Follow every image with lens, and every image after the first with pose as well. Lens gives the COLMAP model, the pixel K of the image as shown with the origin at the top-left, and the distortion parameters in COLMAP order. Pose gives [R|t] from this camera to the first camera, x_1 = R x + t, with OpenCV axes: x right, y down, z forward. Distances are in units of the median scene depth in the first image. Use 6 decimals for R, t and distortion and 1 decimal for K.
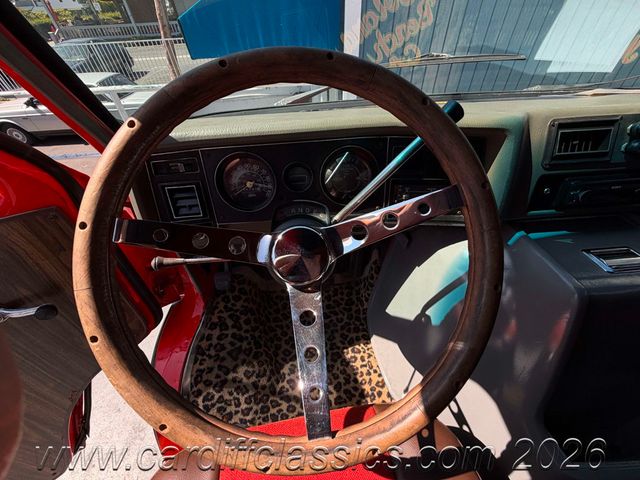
lens RADIAL K [[260.3, 0, 320.8], [0, 260.3, 239.7], [0, 0, 1]] dist [0.001297, 0.000213]
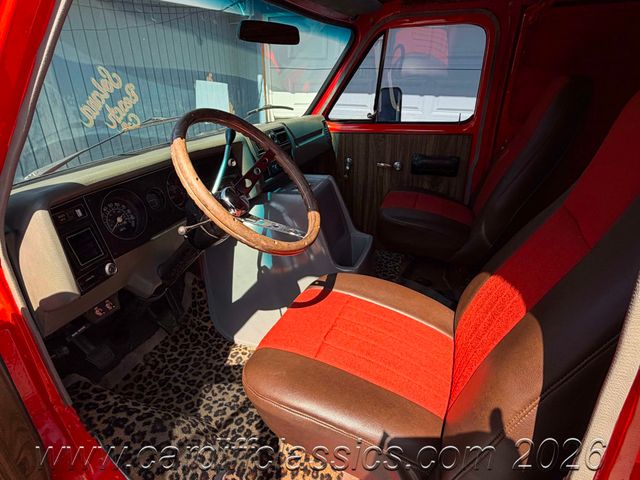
lens RADIAL K [[350.7, 0, 320.0], [0, 350.7, 240.0], [0, 0, 1]] dist [0.001162, 0.000295]
pose [[0.400802, -0.367178, 0.839368, -0.812491], [0.607336, 0.792424, 0.056637, 0.200424], [-0.685931, 0.487078, 0.540605, -0.258216]]
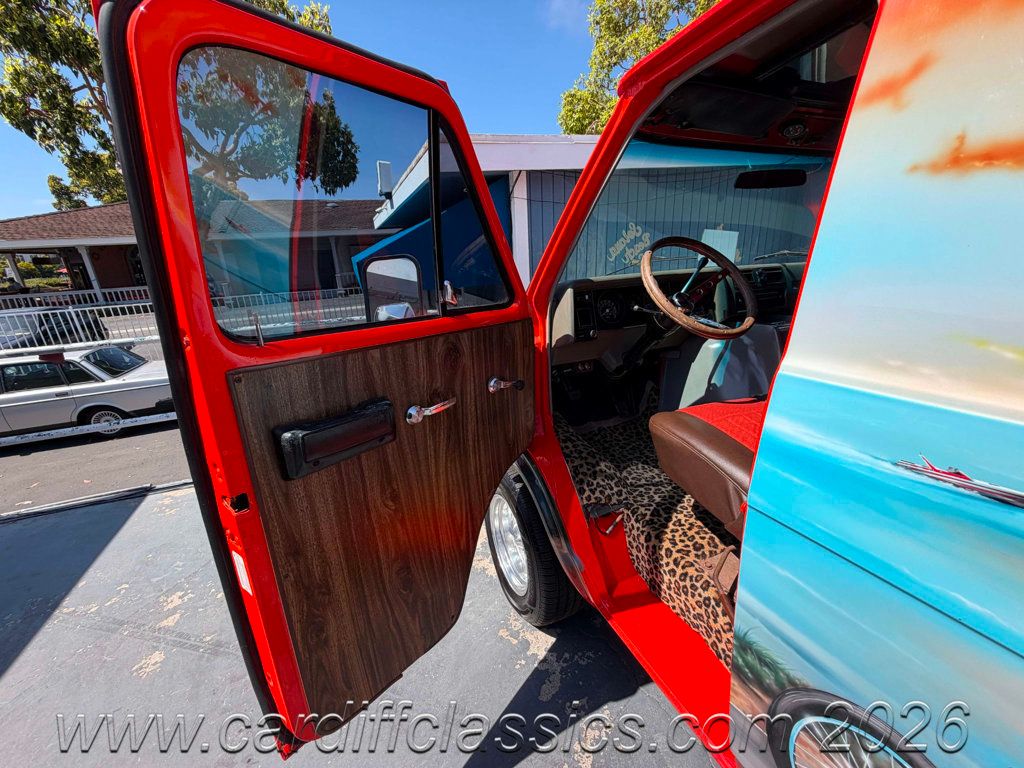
lens RADIAL K [[409.2, 0, 512.0], [0, 409.2, 384.0], [0, 0, 1]] dist [0.001582, -0.000518]
pose [[0.947962, -0.109974, 0.298788, -1.162097], [0.227760, 0.889983, -0.395040, 0.777058], [-0.222472, 0.442535, 0.868717, -0.693412]]
